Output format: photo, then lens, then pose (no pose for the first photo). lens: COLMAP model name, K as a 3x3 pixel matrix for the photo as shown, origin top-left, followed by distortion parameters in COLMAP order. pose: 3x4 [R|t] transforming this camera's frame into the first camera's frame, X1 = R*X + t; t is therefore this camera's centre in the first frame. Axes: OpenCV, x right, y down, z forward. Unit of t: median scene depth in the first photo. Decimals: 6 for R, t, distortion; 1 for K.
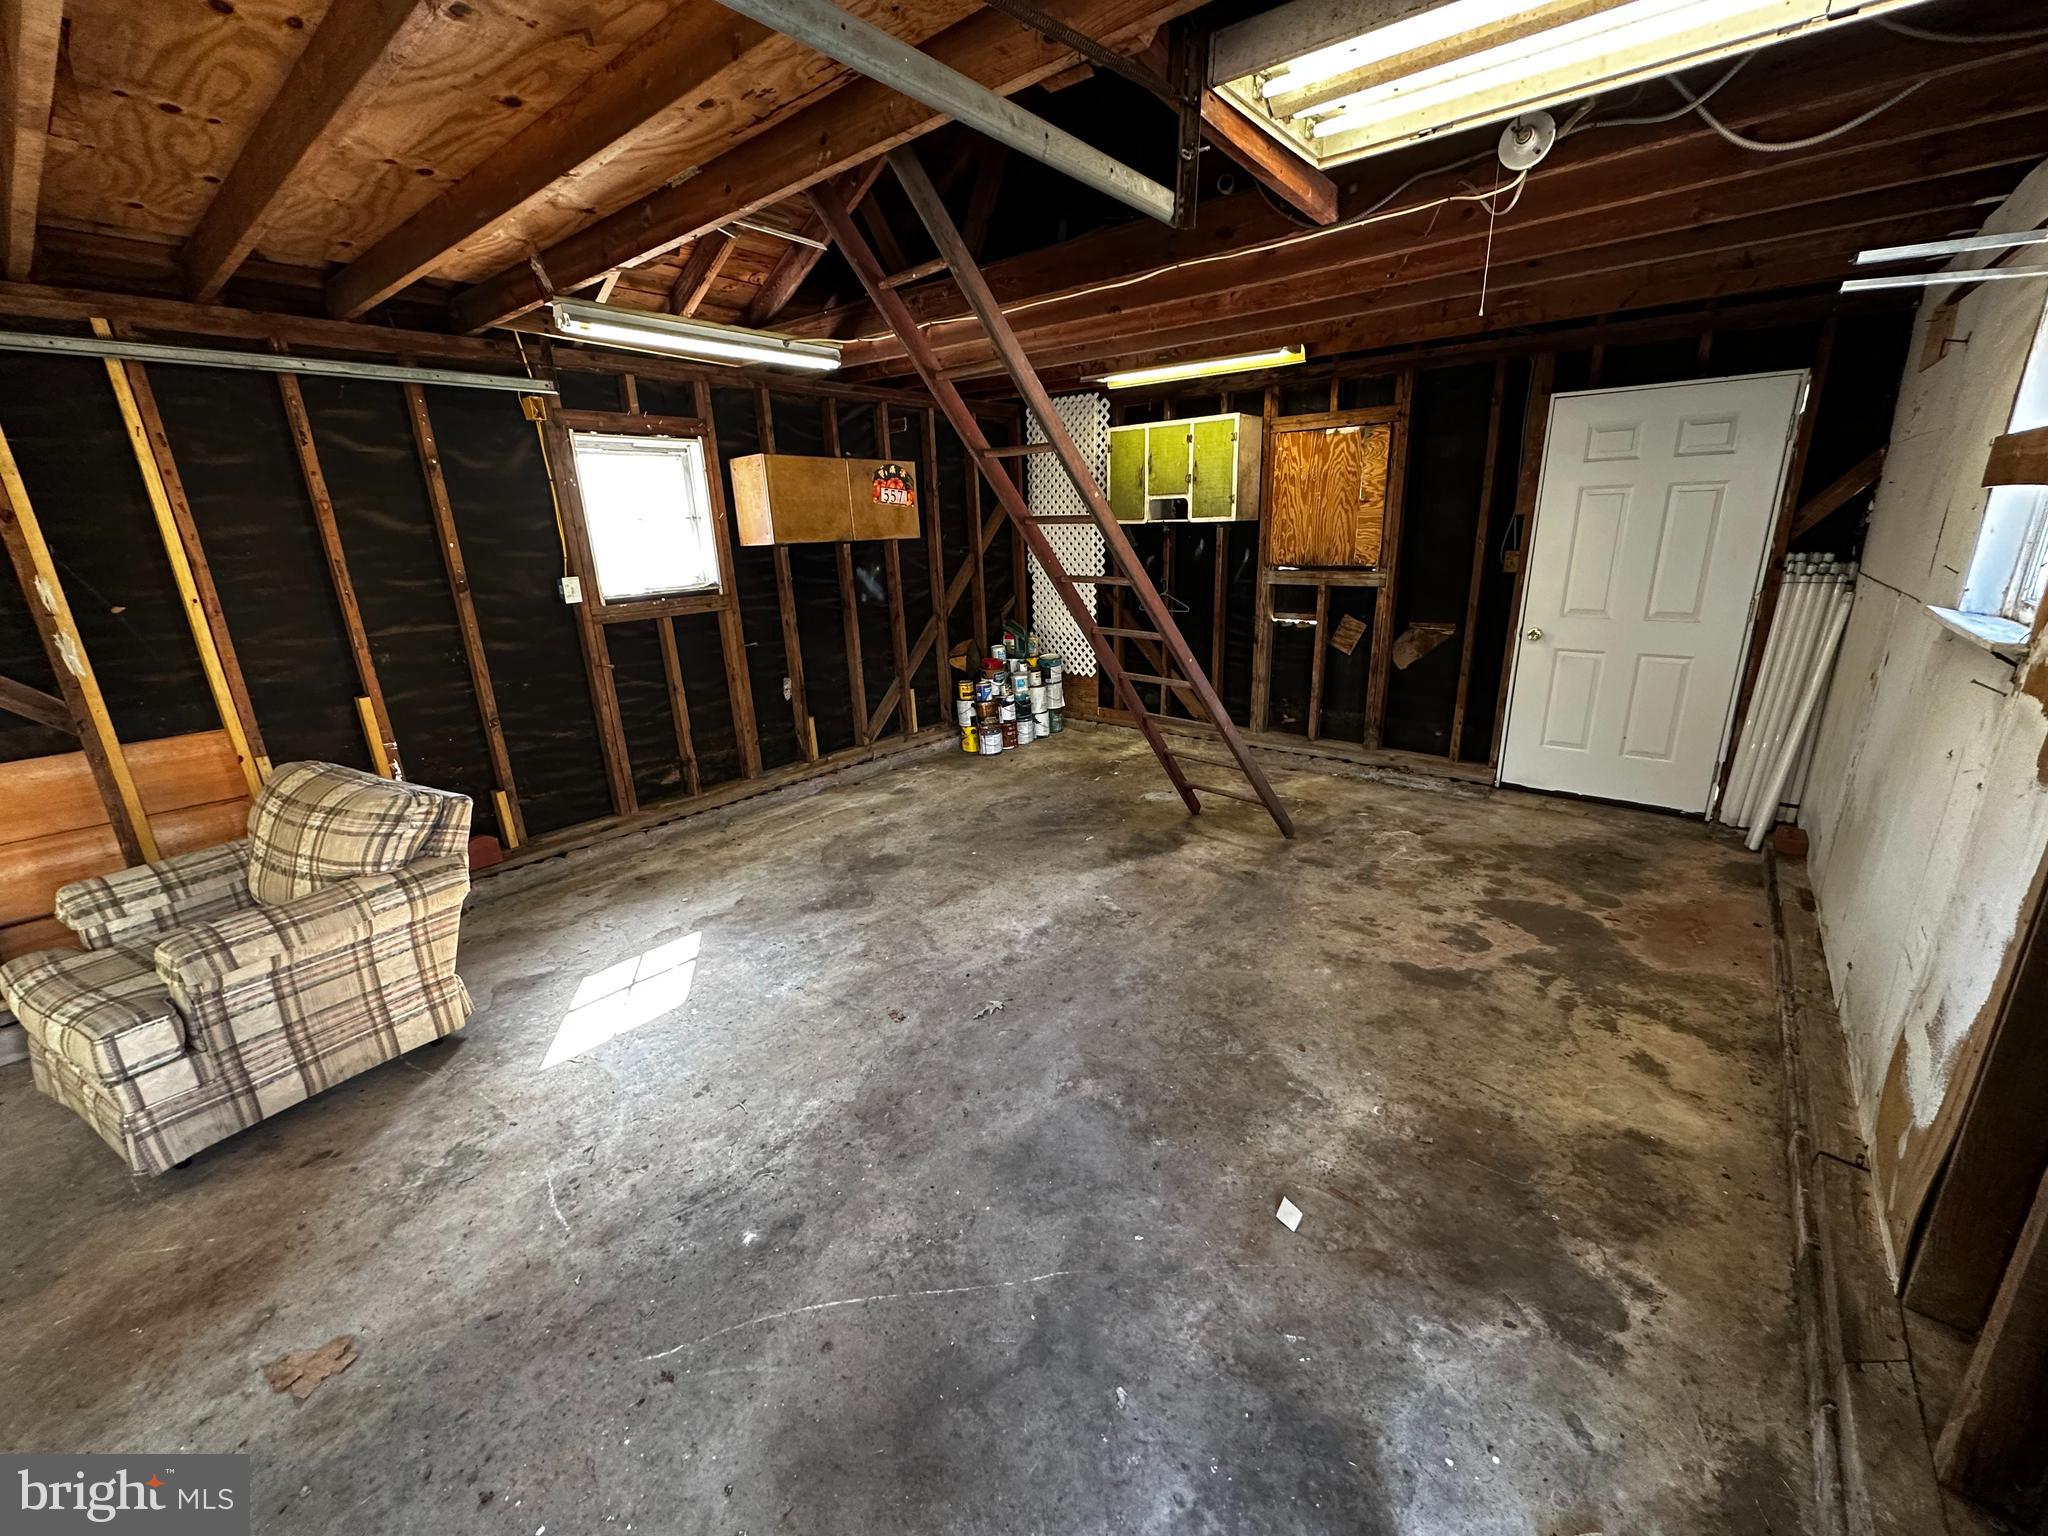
lens RADIAL K [[816.4, 0, 1025.2], [0, 816.4, 762.6], [0, 0, 1]] dist [-0.004207, 0.001076]
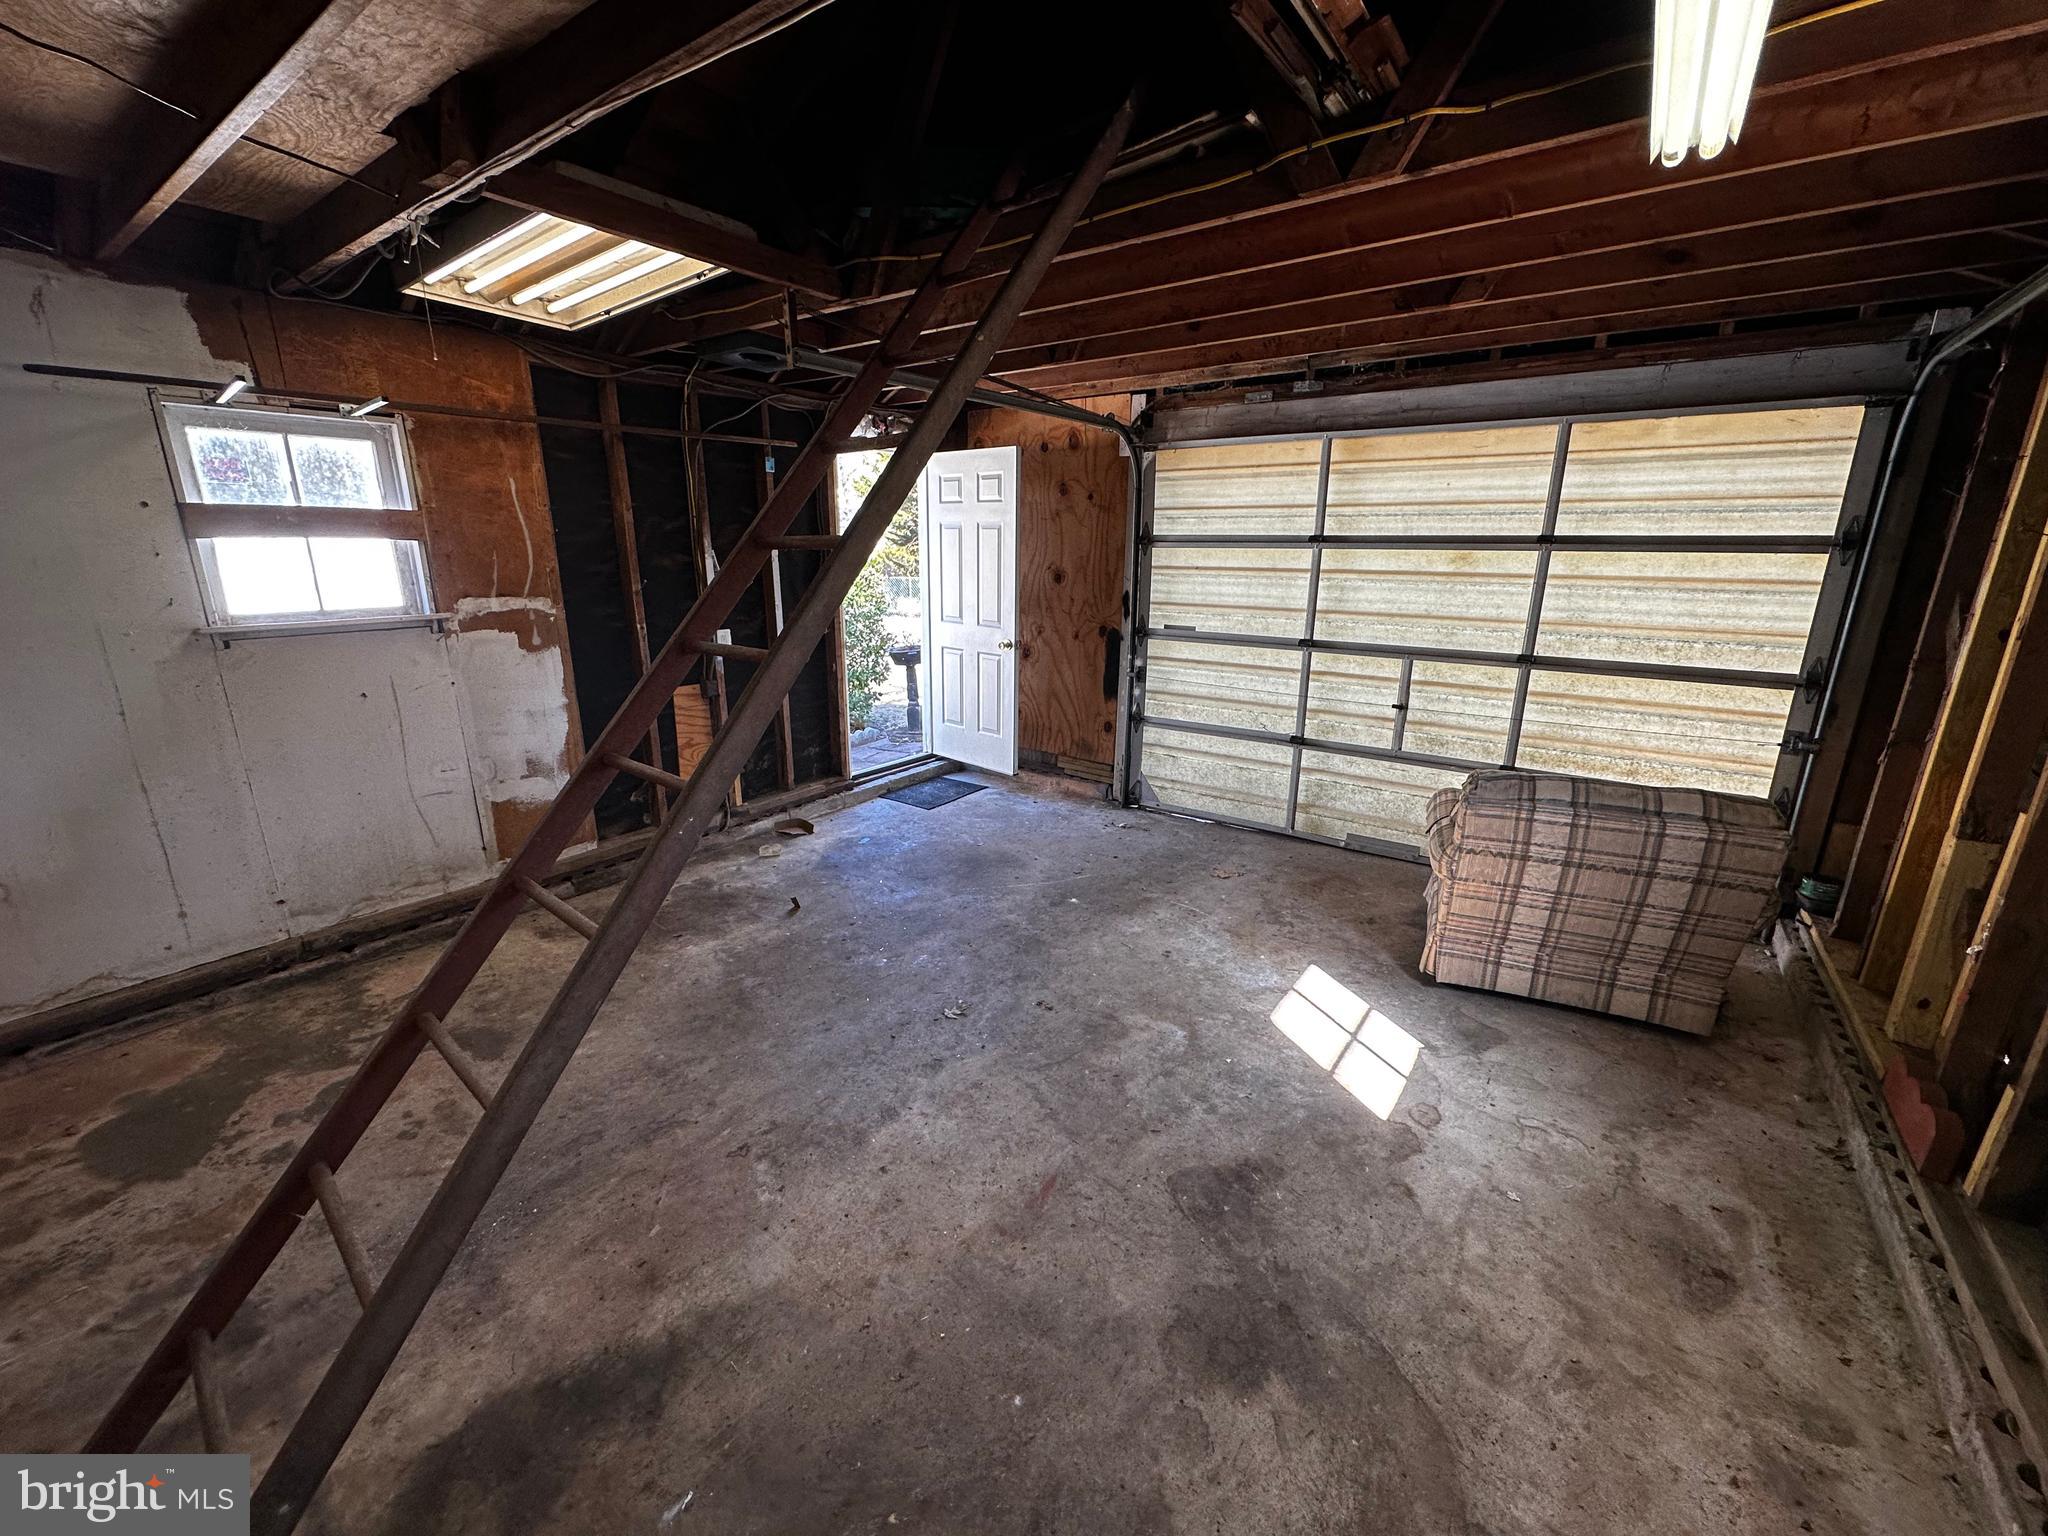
lens RADIAL K [[816.4, 0, 1019.7], [0, 816.4, 774.8], [0, 0, 1]] dist [-0.004207, 0.001076]
pose [[-0.997698, 0.044206, -0.051419, -0.070932], [0.009790, 0.844253, 0.535855, -0.426698], [0.067099, 0.534119, -0.842743, 1.456384]]
